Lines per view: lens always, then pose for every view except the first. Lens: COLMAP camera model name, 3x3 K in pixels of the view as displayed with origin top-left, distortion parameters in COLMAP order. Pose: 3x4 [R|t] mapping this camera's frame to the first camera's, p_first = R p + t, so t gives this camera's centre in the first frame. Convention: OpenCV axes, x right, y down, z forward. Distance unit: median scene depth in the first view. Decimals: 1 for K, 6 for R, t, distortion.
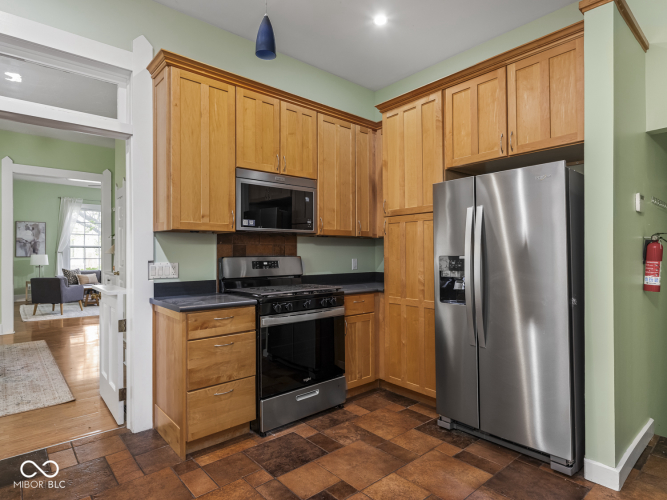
lens RADIAL K [[374.6, 0, 333.2], [0, 374.6, 251.1], [0, 0, 1]] dist [0.002050, 0.000436]
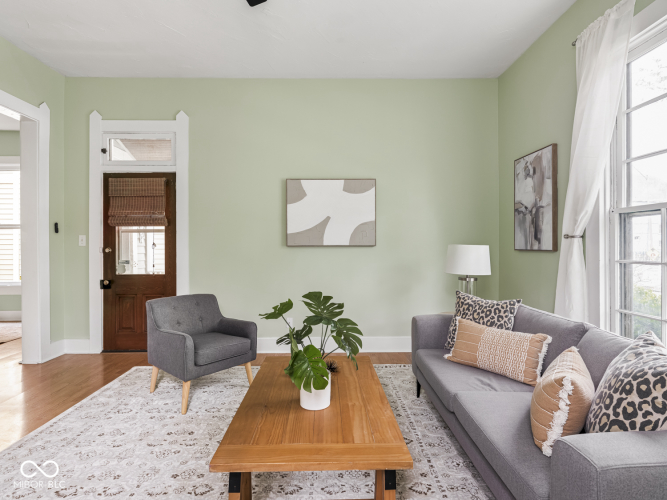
lens RADIAL K [[374.6, 0, 333.7], [0, 374.6, 247.5], [0, 0, 1]] dist [0.002050, 0.000436]
pose [[-0.644975, 0.014387, -0.764068, -0.420802], [0.014544, 0.999873, 0.006550, 0.006359], [0.764065, -0.006888, -0.645102, 1.087821]]
